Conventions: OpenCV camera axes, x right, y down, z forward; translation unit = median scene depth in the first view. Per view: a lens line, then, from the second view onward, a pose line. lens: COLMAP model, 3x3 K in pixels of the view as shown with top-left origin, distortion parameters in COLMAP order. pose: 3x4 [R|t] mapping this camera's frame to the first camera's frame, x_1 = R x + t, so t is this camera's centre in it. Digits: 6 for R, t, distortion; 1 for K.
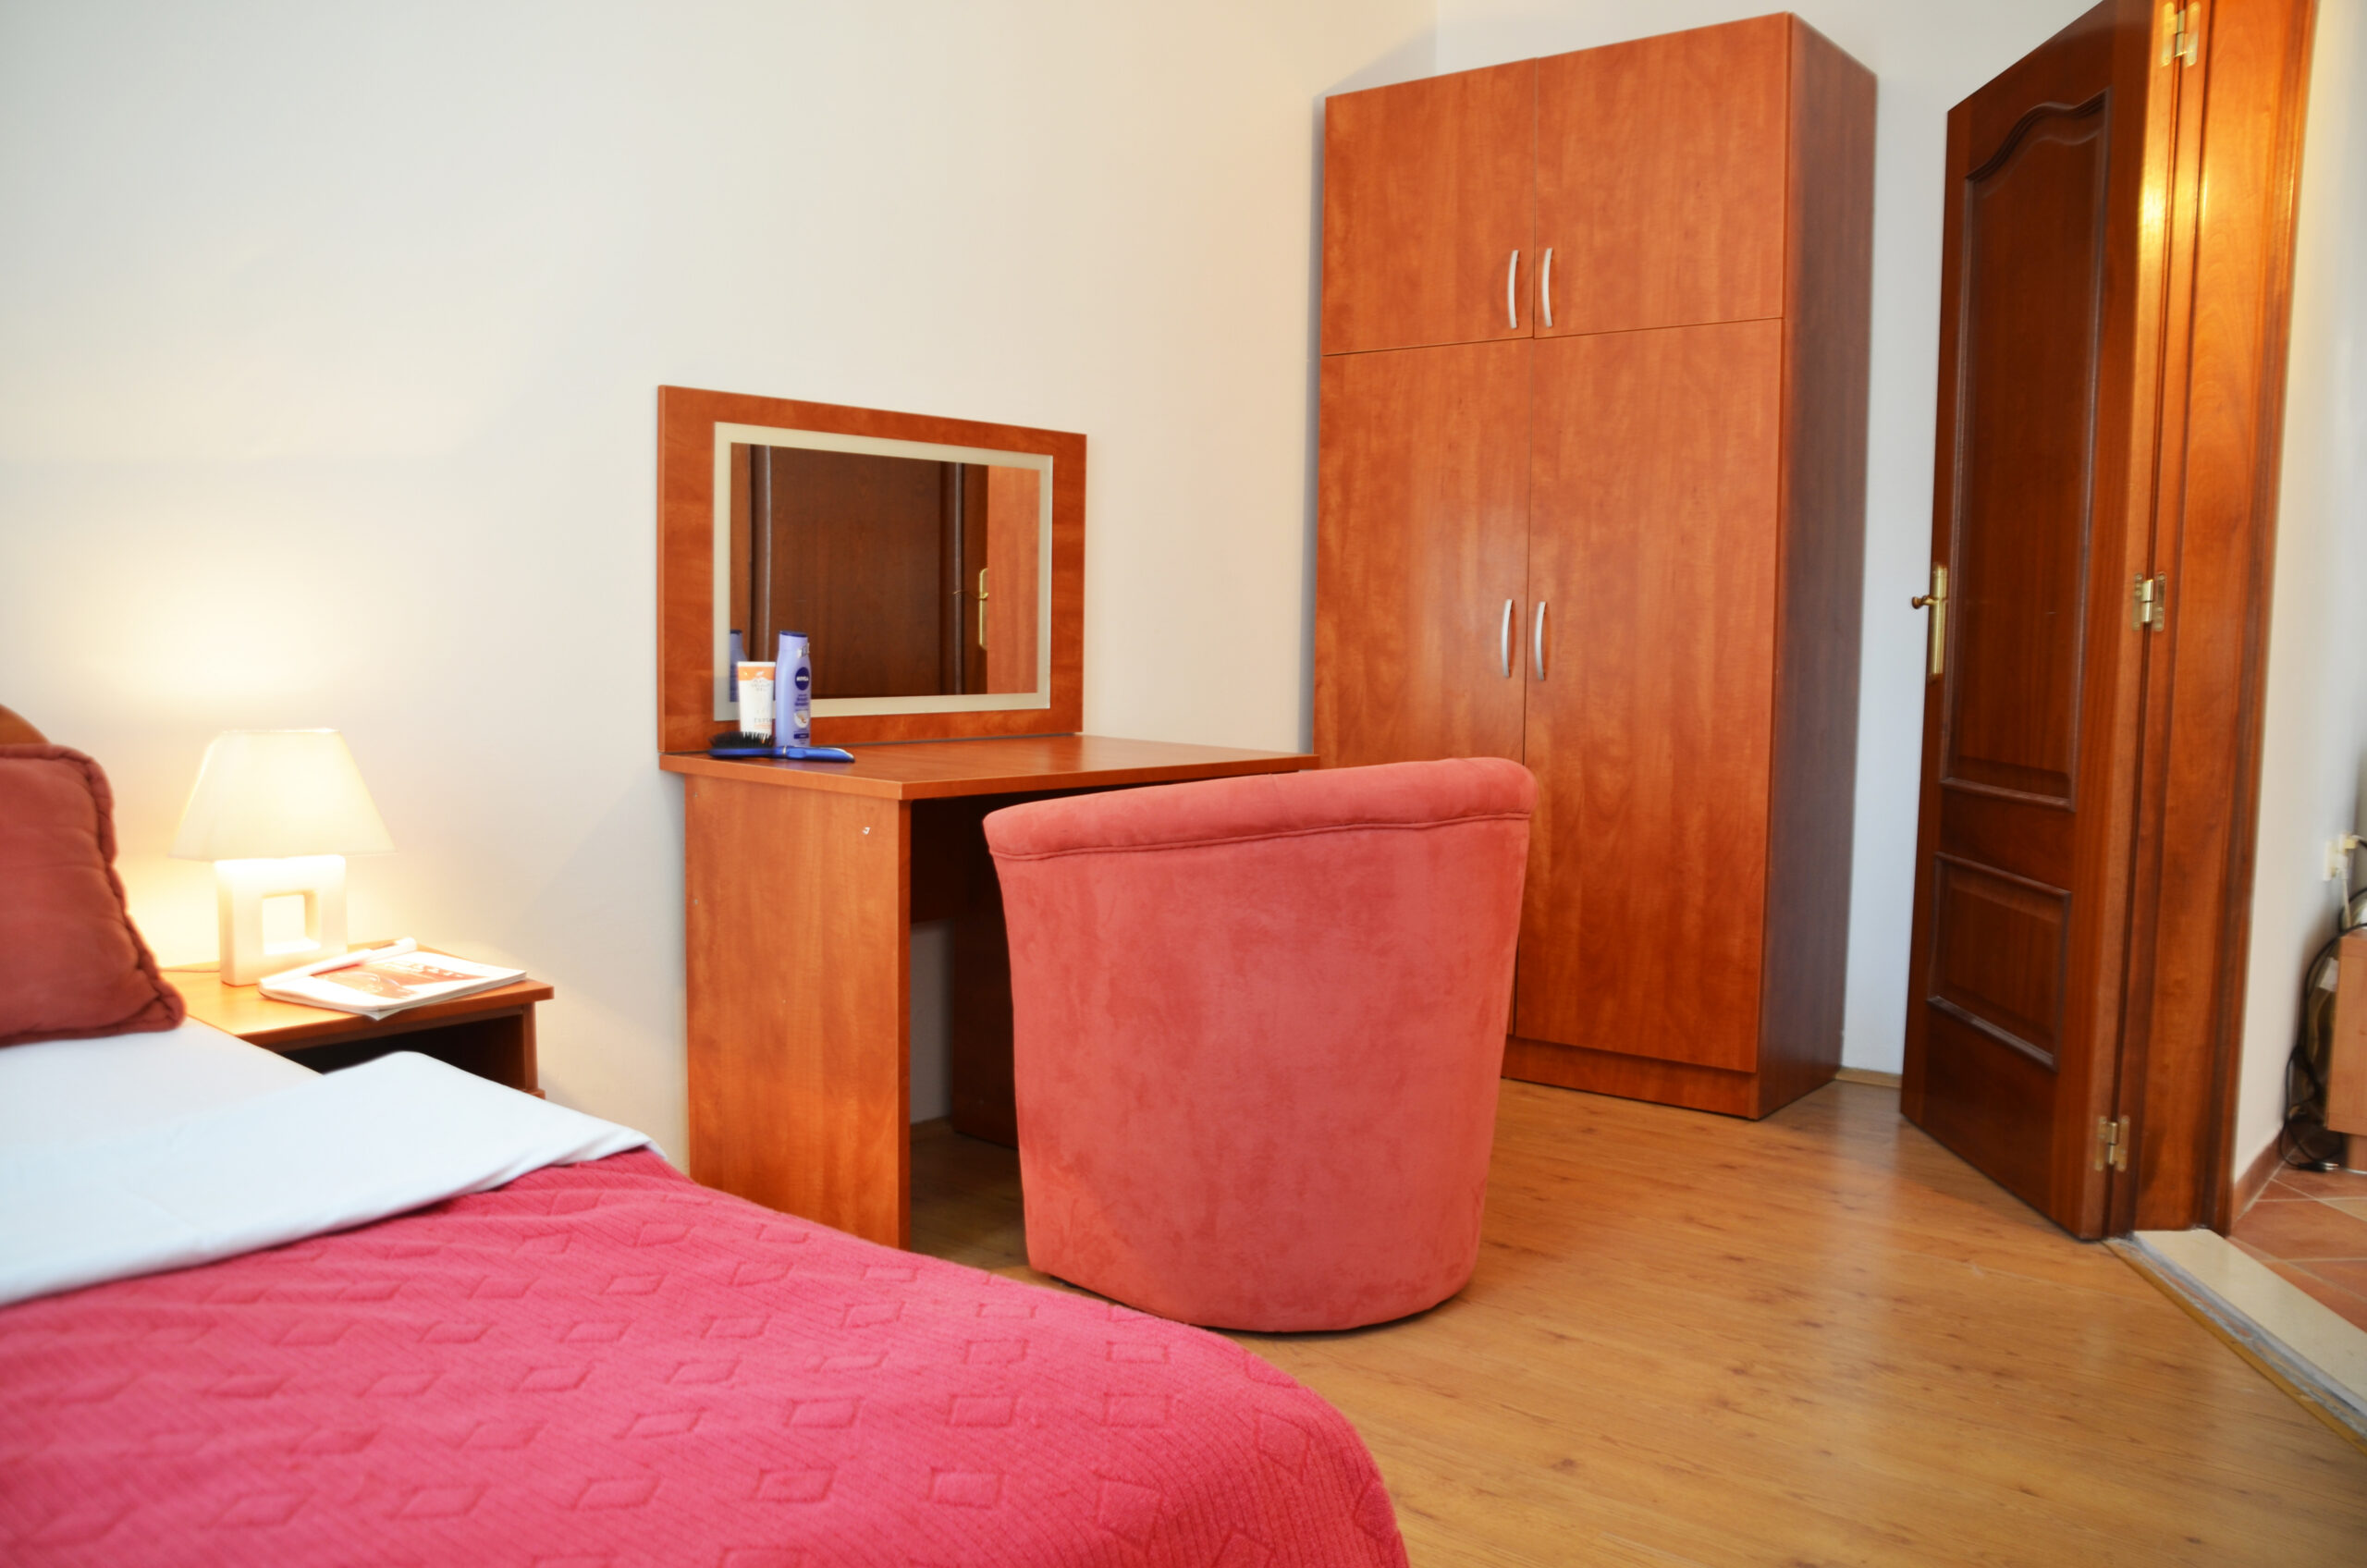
lens RADIAL K [[1891.4, 0, 1183.5], [0, 1891.4, 784.0], [0, 0, 1]] dist [-0.145398, 0.119267]
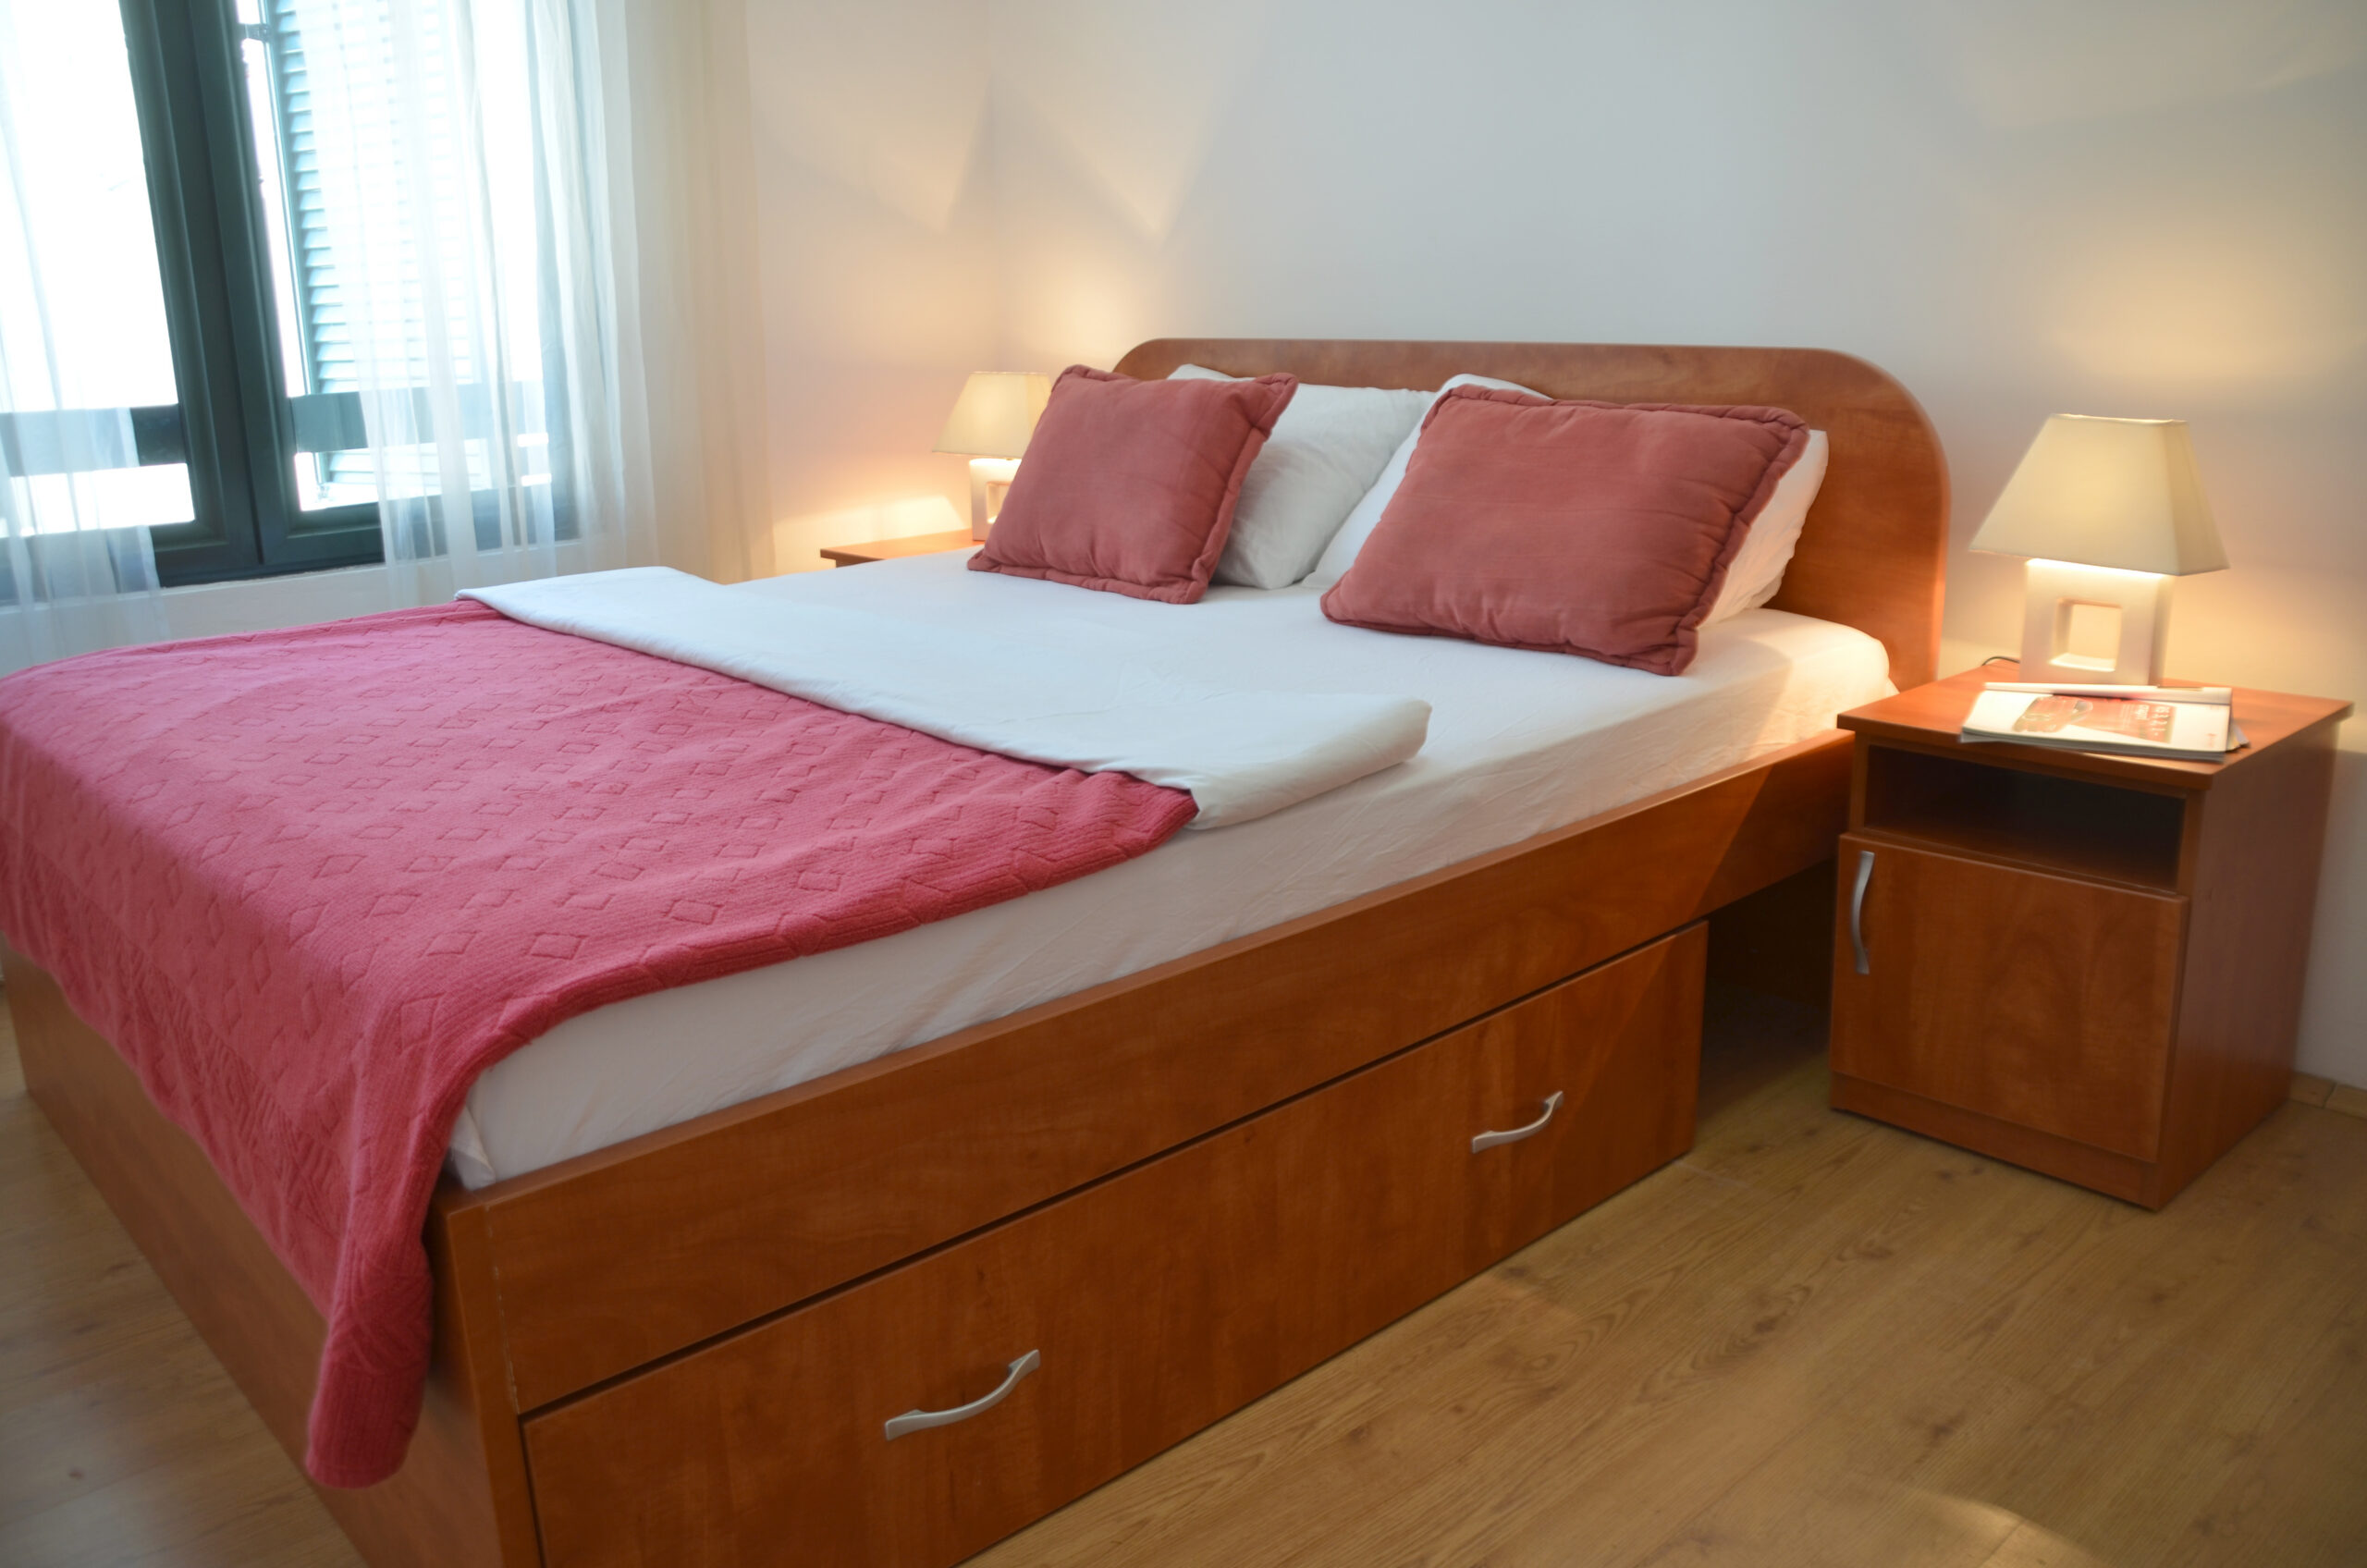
lens RADIAL K [[1891.4, 0, 1183.5], [0, 1891.4, 784.0], [0, 0, 1]] dist [-0.145398, 0.119267]
pose [[-0.133802, 0.229893, -0.963974, 0.707861], [-0.067371, 0.968360, 0.240291, -0.062050], [0.988715, 0.097095, -0.114081, 1.062846]]
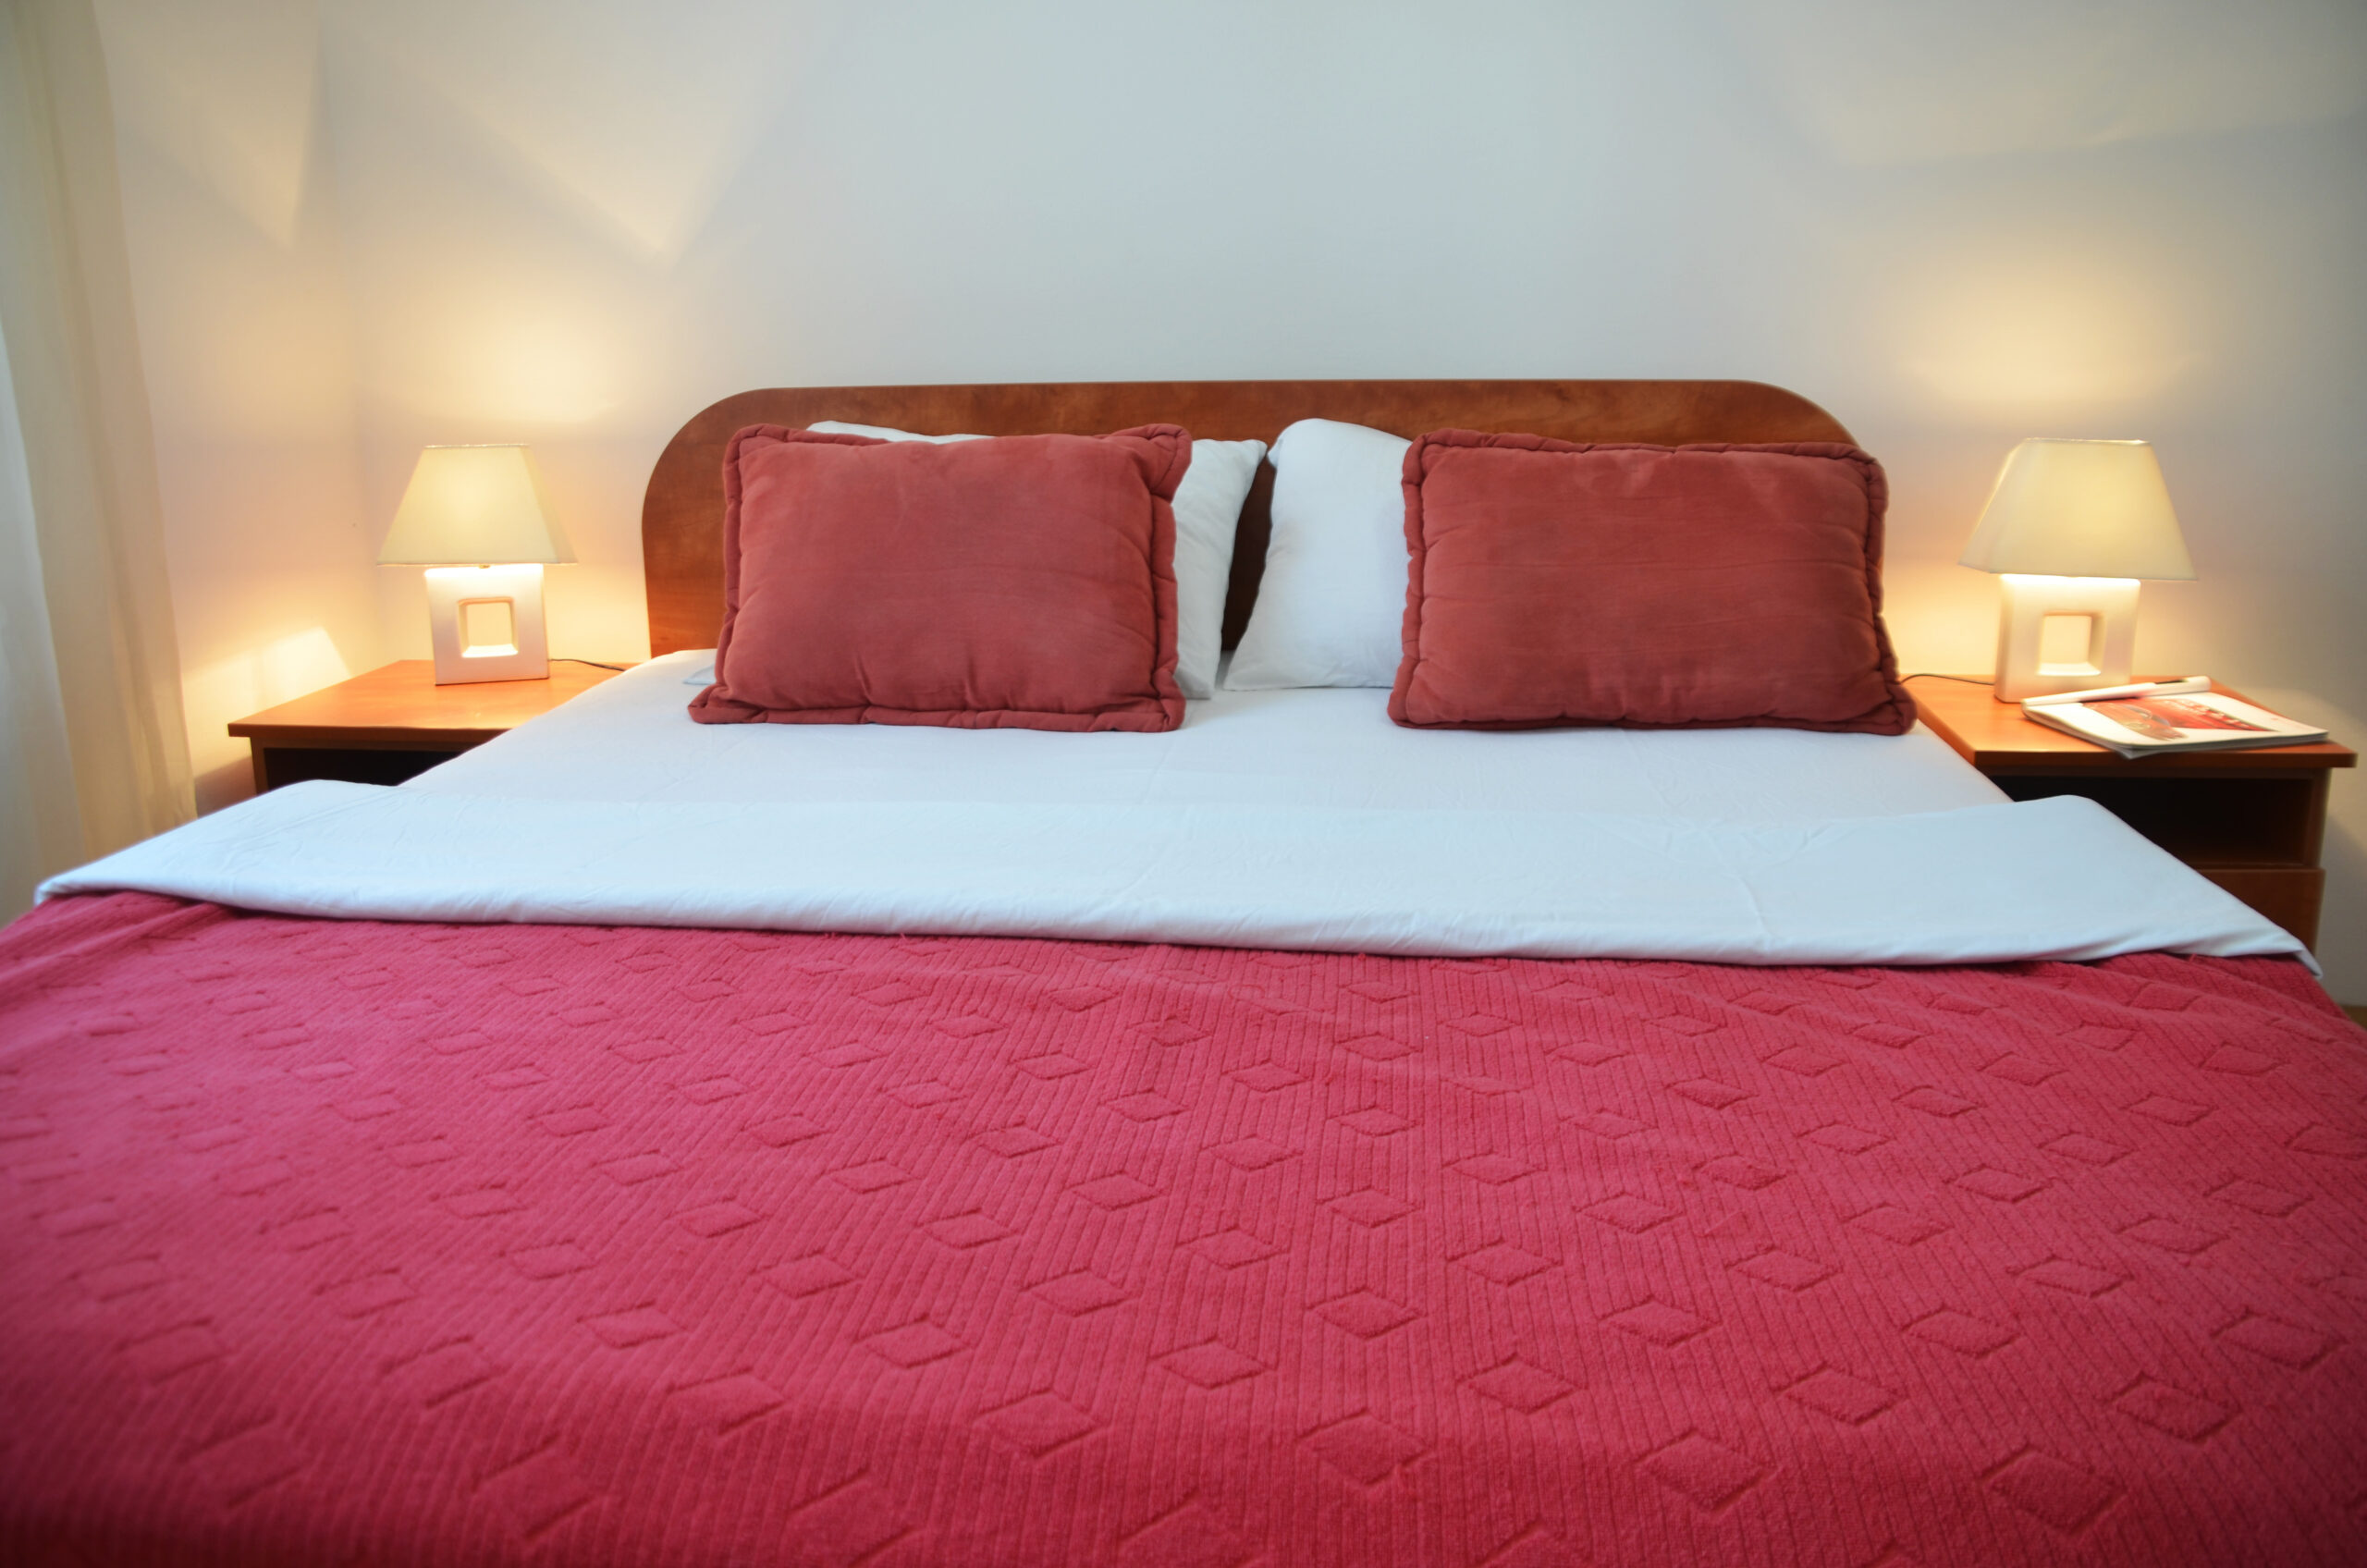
lens RADIAL K [[1891.4, 0, 1183.5], [0, 1891.4, 784.0], [0, 0, 1]] dist [-0.145398, 0.119267]
pose [[0.534472, 0.171599, -0.827583, 0.108651], [-0.043110, 0.983433, 0.176073, -0.001797], [0.844086, -0.058429, 0.533015, 0.163729]]
